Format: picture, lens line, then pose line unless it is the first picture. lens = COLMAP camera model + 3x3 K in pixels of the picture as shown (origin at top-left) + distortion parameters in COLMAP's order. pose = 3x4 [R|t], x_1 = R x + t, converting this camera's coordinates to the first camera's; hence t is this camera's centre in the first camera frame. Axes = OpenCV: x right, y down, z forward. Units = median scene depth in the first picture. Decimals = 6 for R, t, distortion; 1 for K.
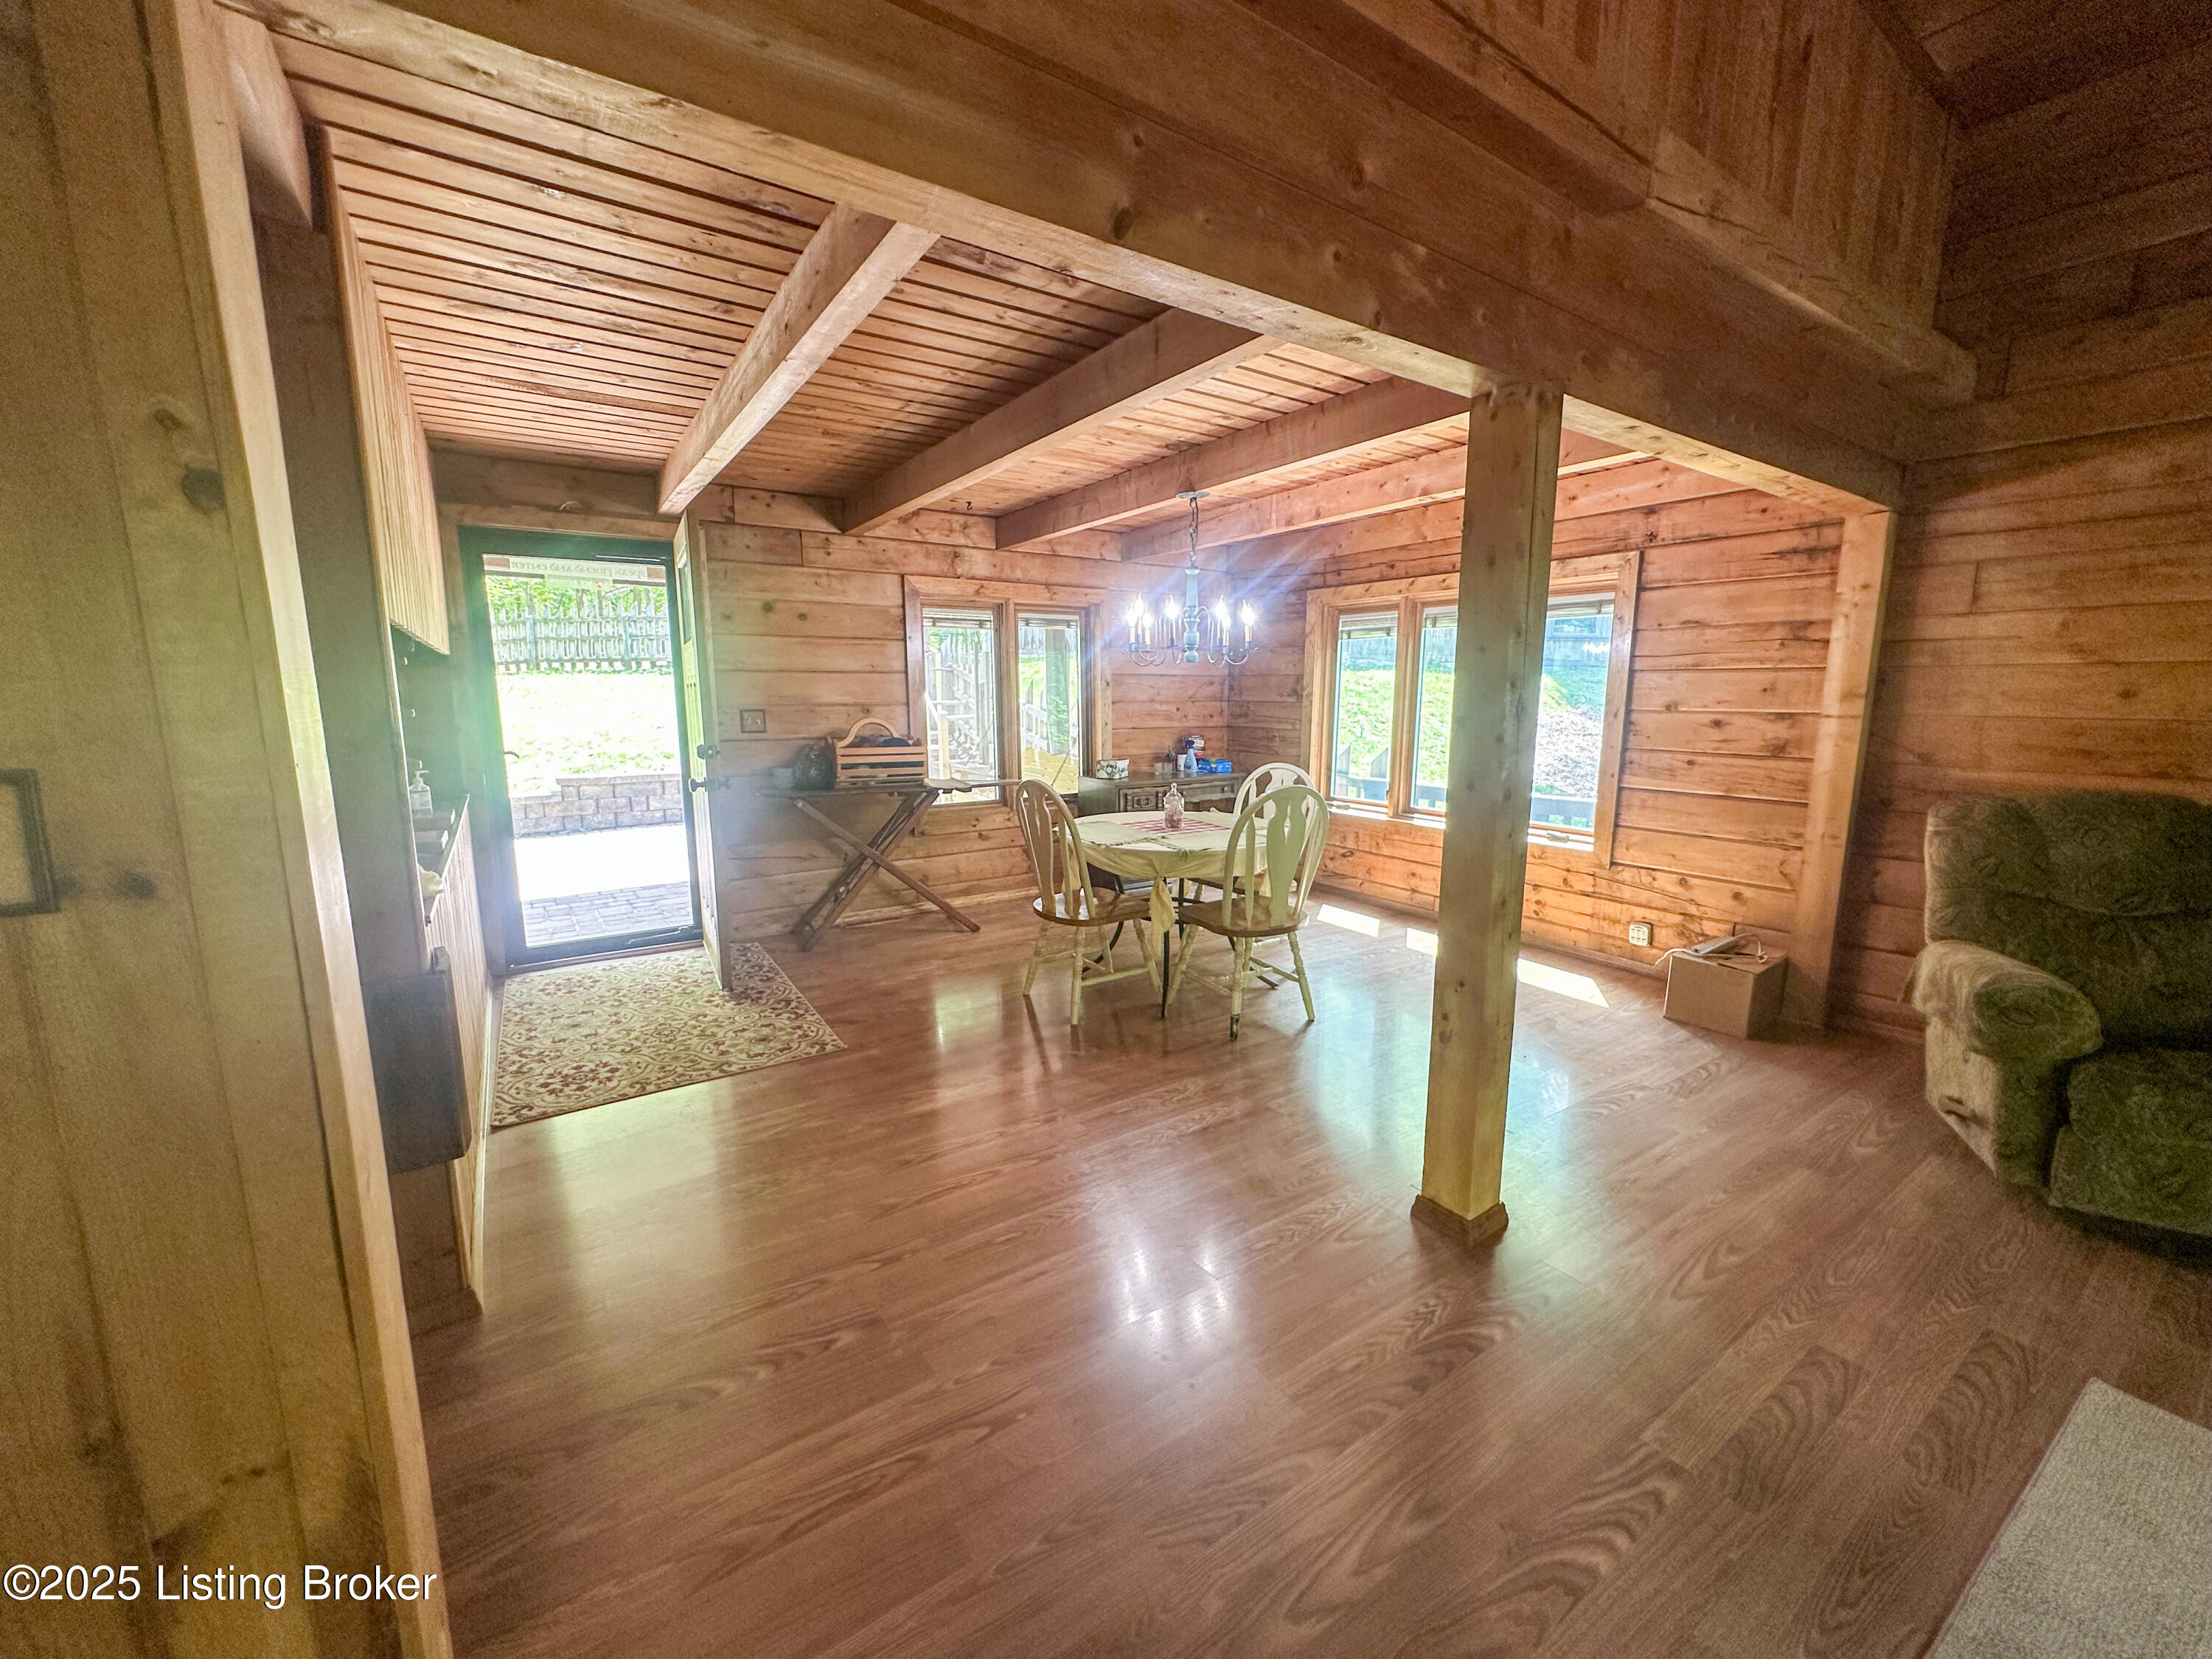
lens RADIAL K [[882.9, 0, 1108.4], [0, 882.9, 825.7], [0, 0, 1]] dist [0.000351, -0.000175]
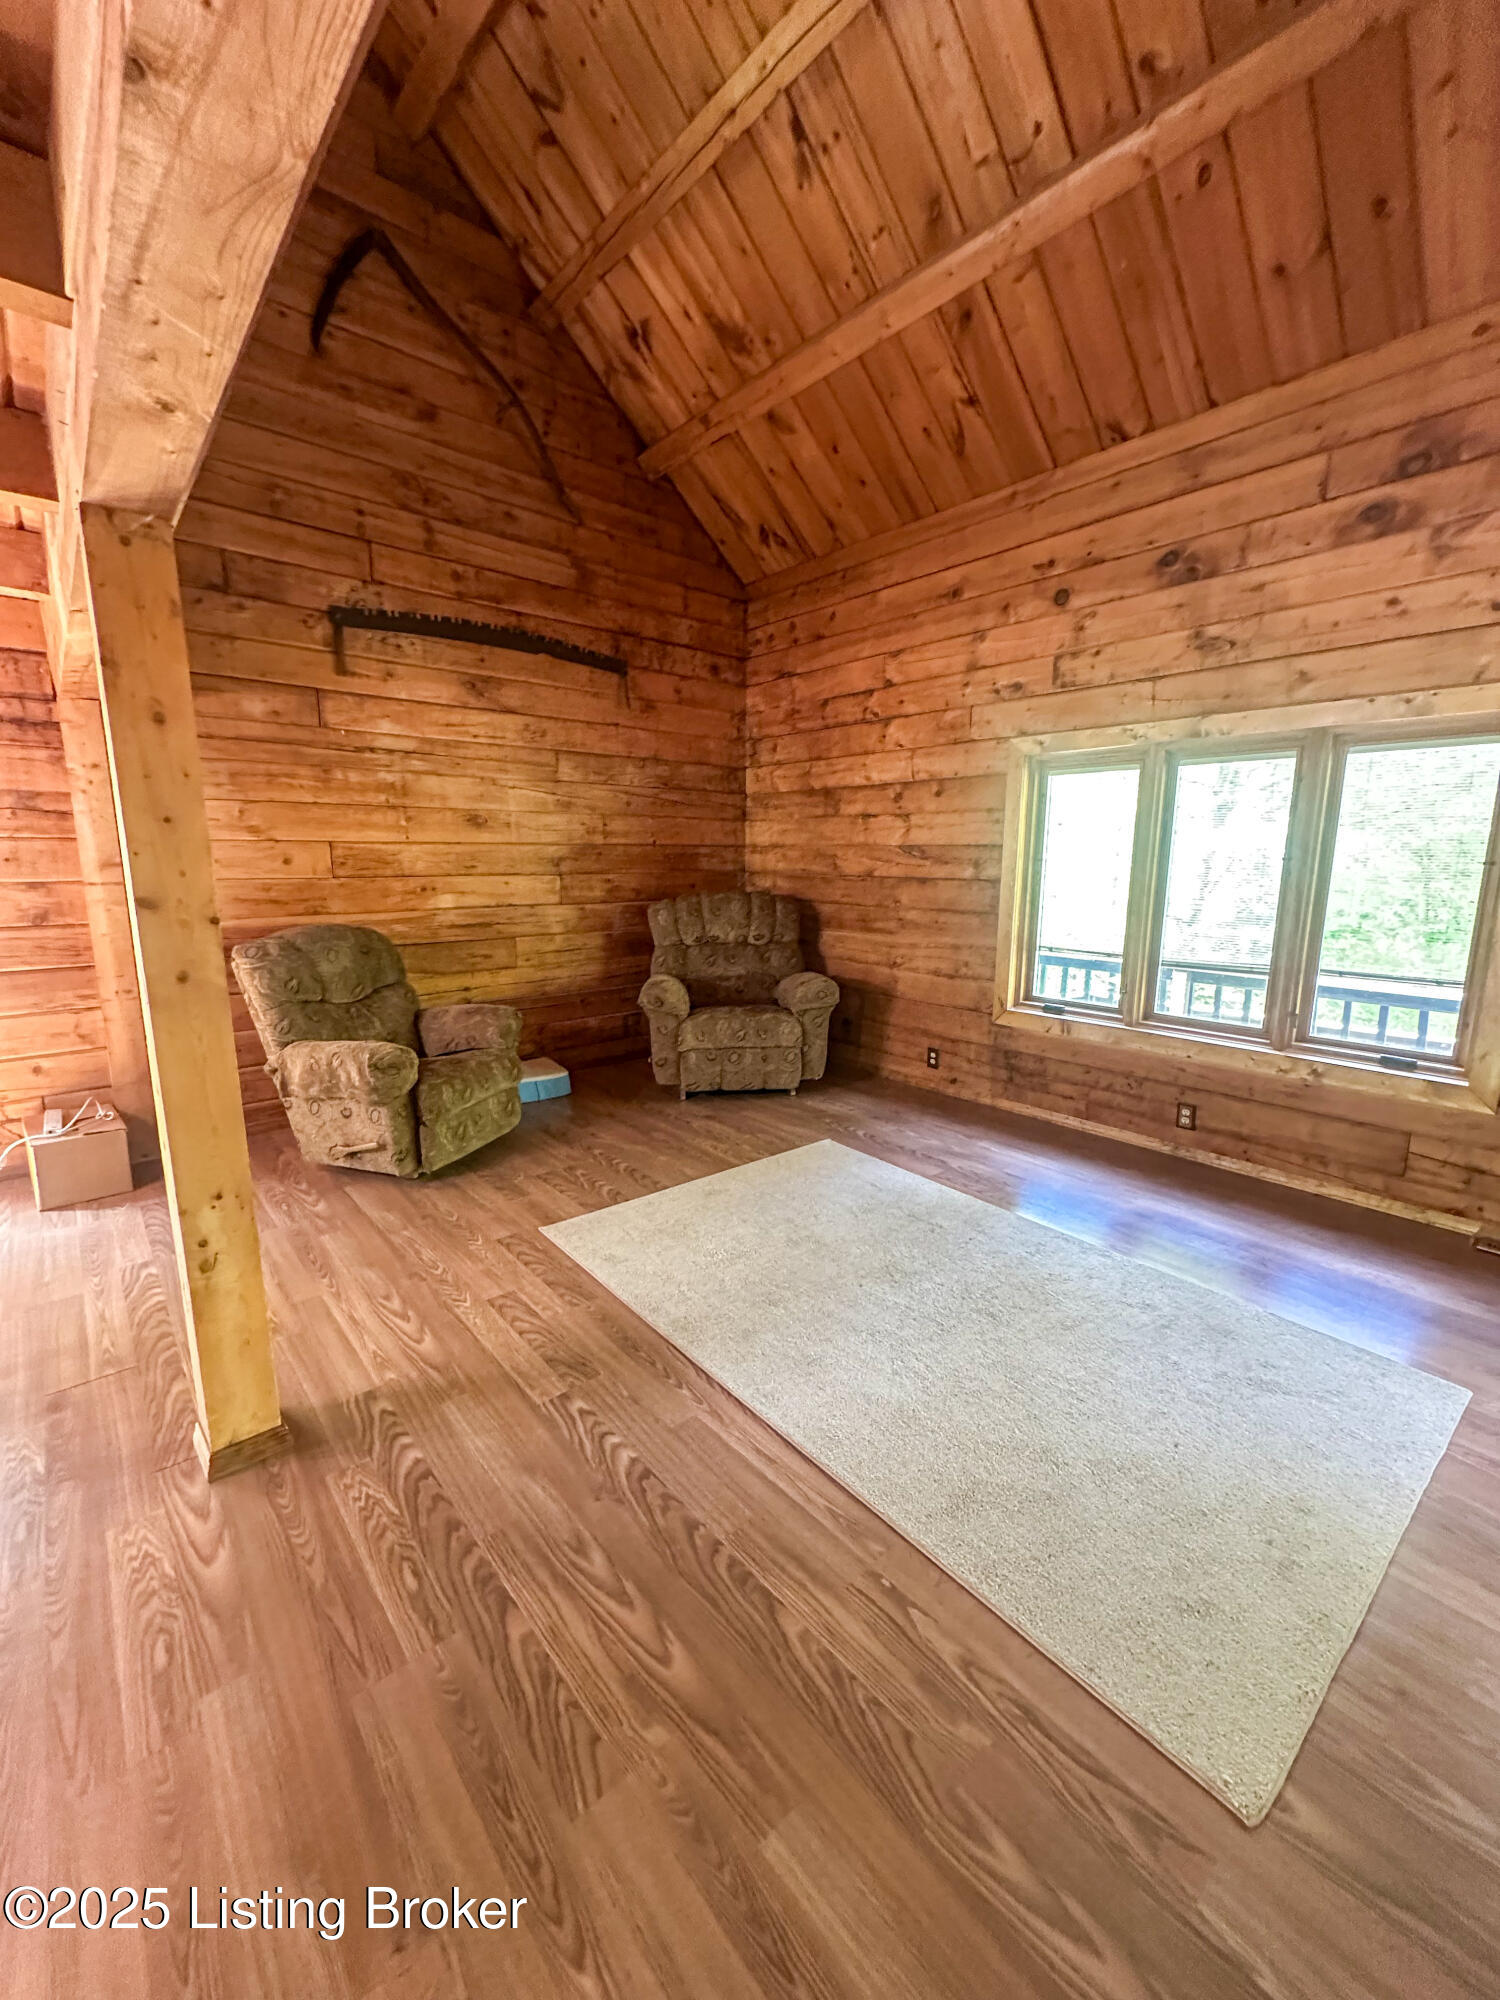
lens RADIAL K [[798.3, 0, 748.8], [0, 798.3, 1003.0], [0, 0, 1]] dist [0.000351, -0.000175]
pose [[-0.116136, -0.184439, 0.975958, -0.298369], [0.150347, 0.968020, 0.200830, -0.066293], [-0.981788, 0.170056, -0.084693, 0.364390]]
